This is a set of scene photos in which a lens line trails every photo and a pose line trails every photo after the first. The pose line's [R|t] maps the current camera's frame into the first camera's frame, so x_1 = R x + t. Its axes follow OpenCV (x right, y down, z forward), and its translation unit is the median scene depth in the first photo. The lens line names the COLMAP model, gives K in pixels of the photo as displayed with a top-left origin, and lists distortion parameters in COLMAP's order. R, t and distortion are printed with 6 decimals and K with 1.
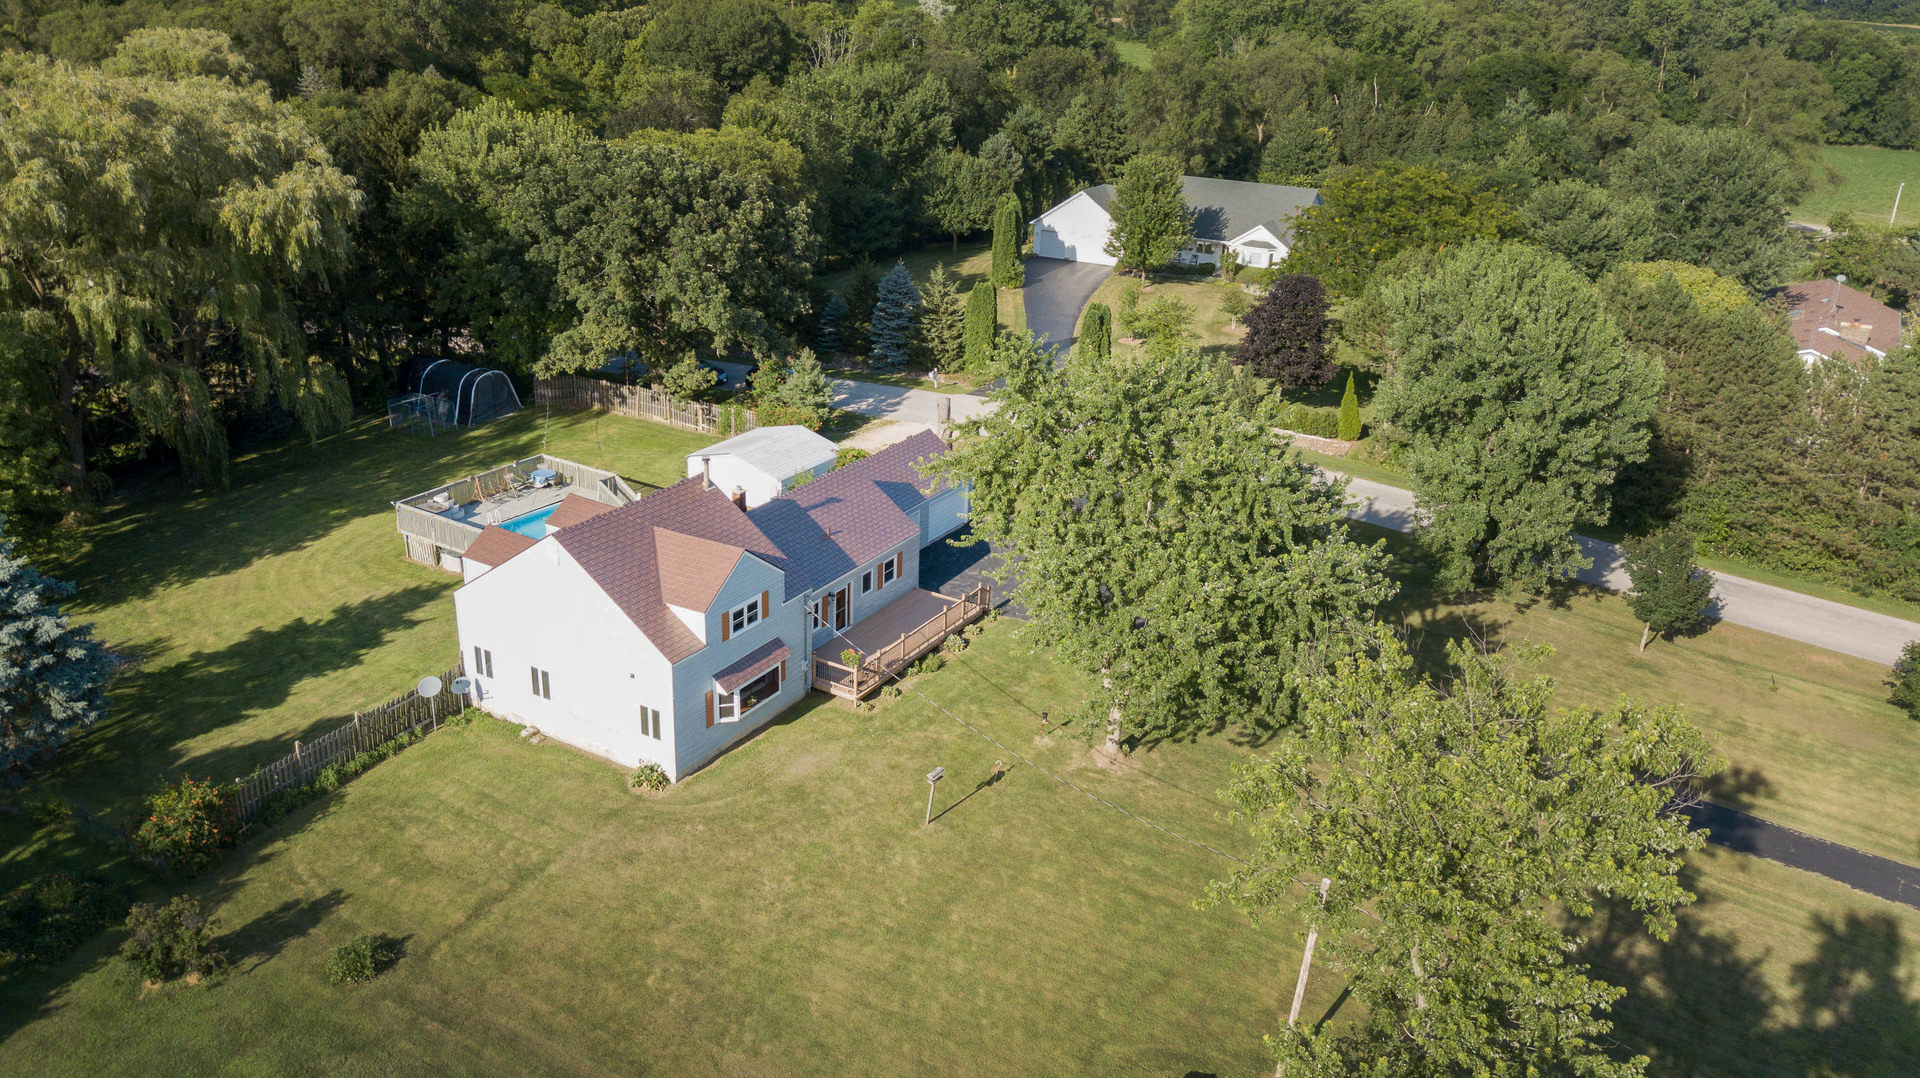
lens RADIAL K [[1456.3, 0, 960.0], [0, 1456.3, 539.0], [0, 0, 1]] dist [0.030029, -0.071590]
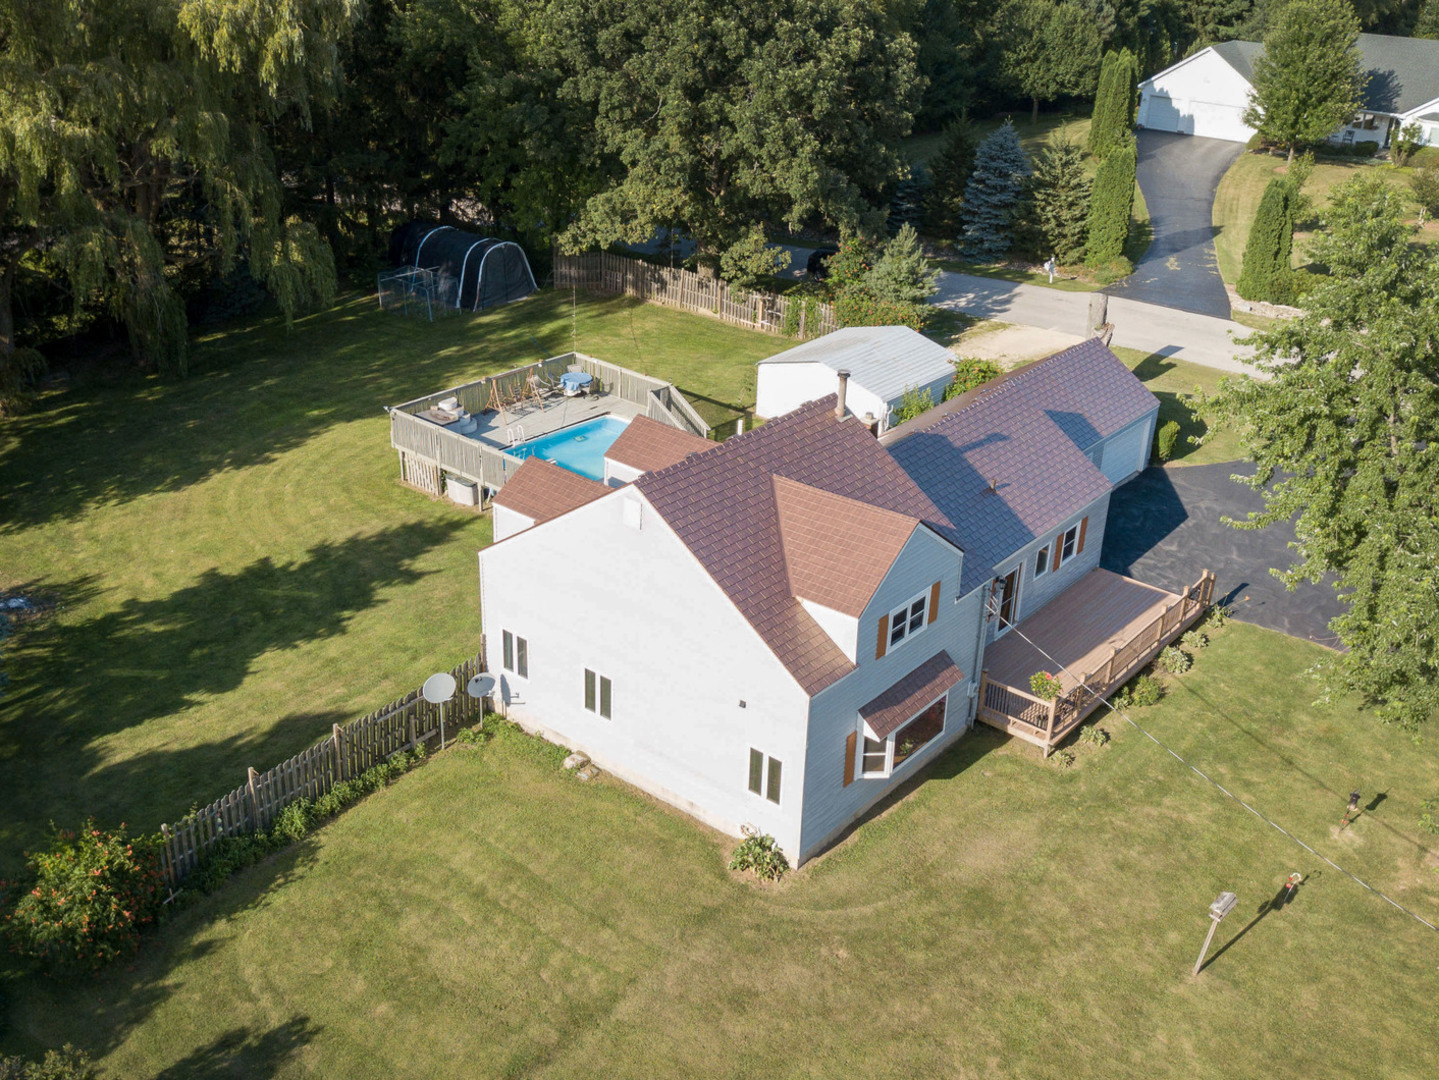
lens RADIAL K [[1450.1, 0, 719.5], [0, 1450.1, 540.0], [0, 0, 1]] dist [0.068913, -0.192693]
pose [[0.990281, 0.060512, -0.125231, -0.127106], [-0.051841, 0.996102, 0.071373, -0.020893], [0.129061, -0.064188, 0.989557, 0.289498]]
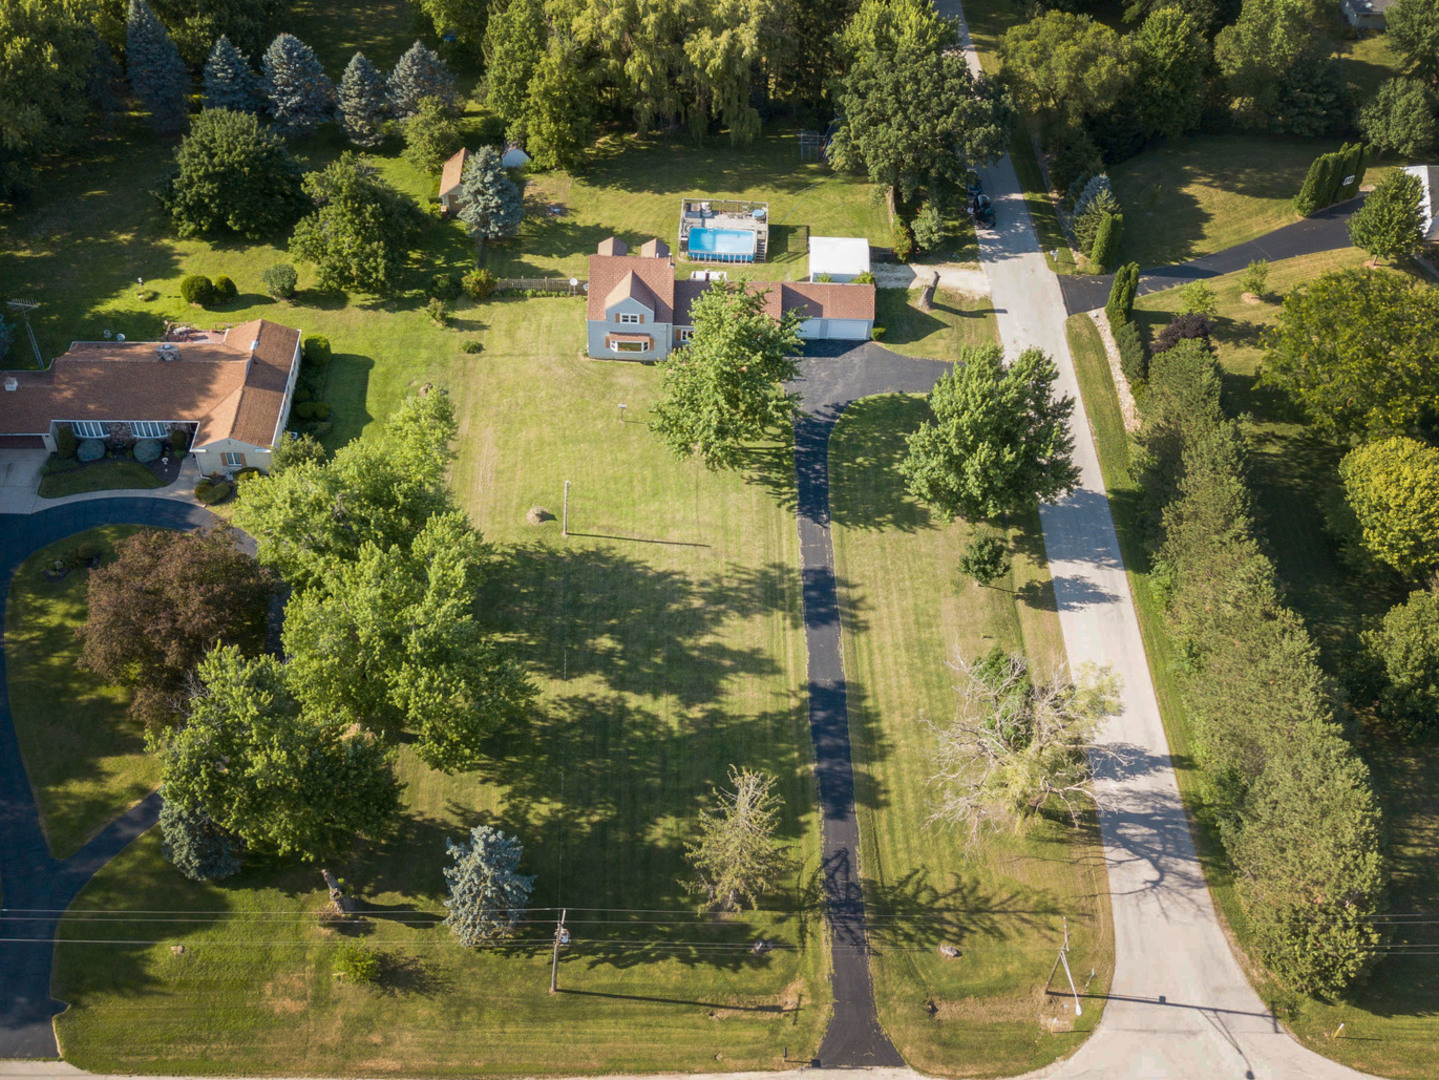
lens RADIAL K [[1450.1, 0, 719.5], [0, 1450.1, 540.0], [0, 0, 1]] dist [0.068913, -0.192693]
pose [[0.518800, 0.608187, -0.600796, 1.467299], [-0.349567, 0.792252, 0.500140, -0.834925], [0.780160, -0.049454, 0.623622, -0.440861]]
